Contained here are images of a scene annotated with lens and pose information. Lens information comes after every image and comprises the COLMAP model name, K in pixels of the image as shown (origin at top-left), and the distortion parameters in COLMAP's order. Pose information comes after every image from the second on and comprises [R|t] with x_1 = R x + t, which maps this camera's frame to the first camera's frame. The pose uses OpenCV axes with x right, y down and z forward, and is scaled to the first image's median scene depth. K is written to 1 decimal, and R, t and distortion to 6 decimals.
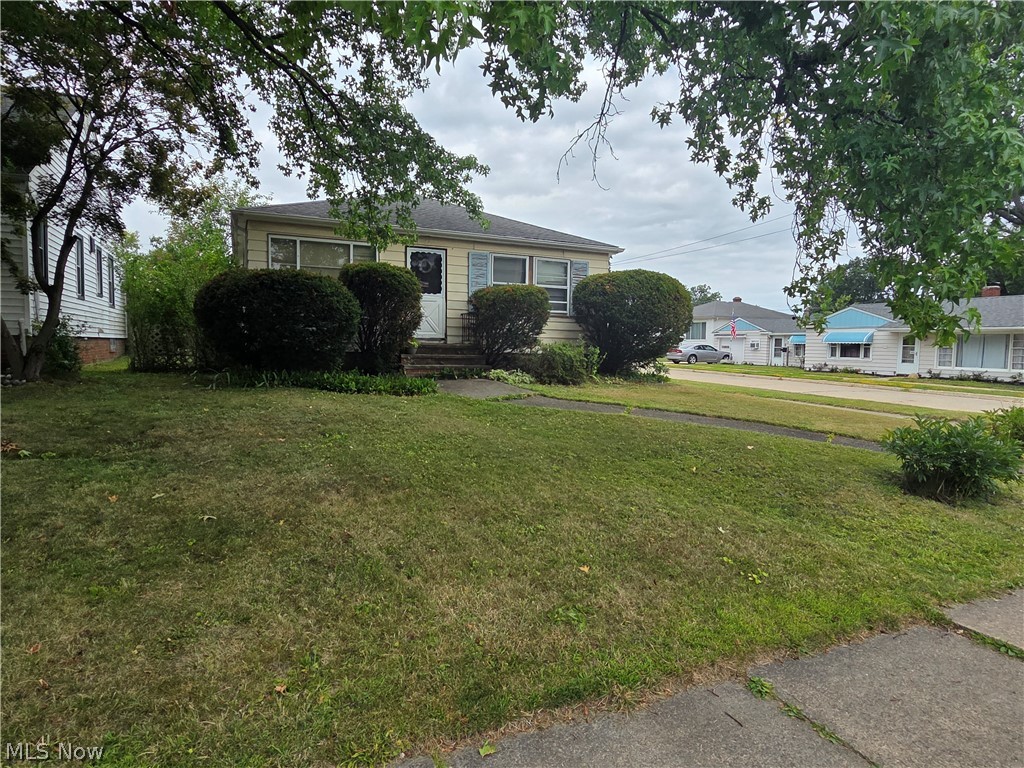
lens RADIAL K [[571.5, 0, 512.0], [0, 571.5, 384.0], [0, 0, 1]] dist [0.000440, 0.000077]
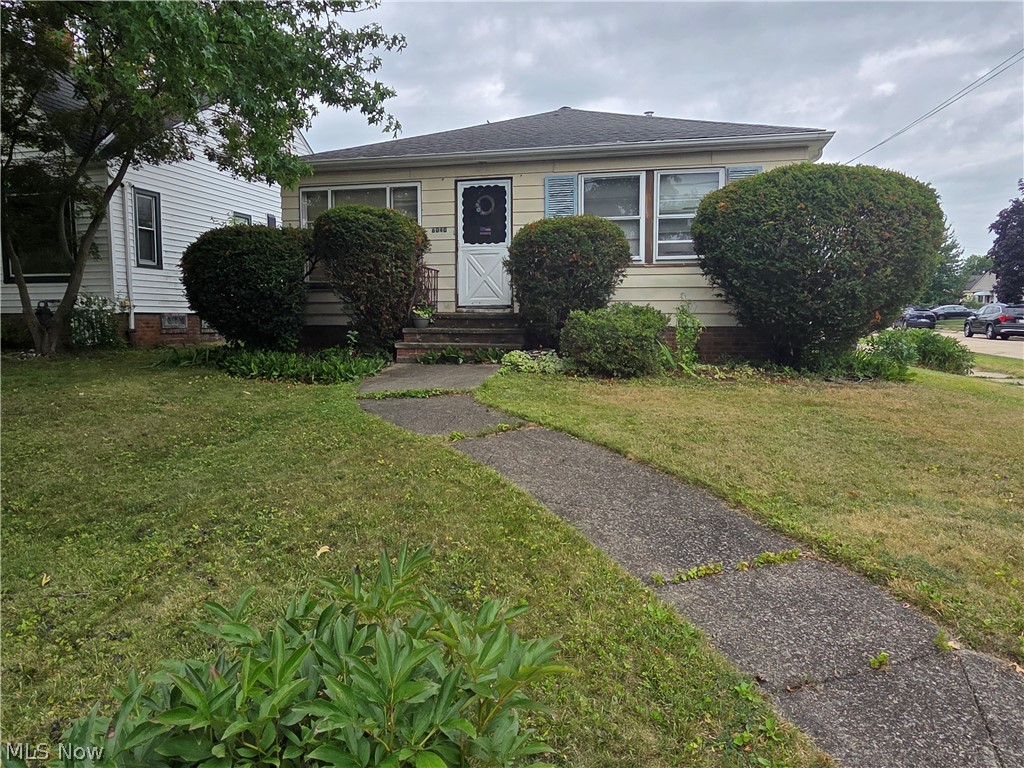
lens RADIAL K [[677.9, 0, 512.0], [0, 677.9, 384.0], [0, 0, 1]] dist [-0.001496, -0.000469]
pose [[0.801203, 0.044399, -0.596743, 0.397204], [-0.027002, 0.998910, 0.038068, -0.015058], [0.597783, -0.014386, 0.801529, 0.336043]]
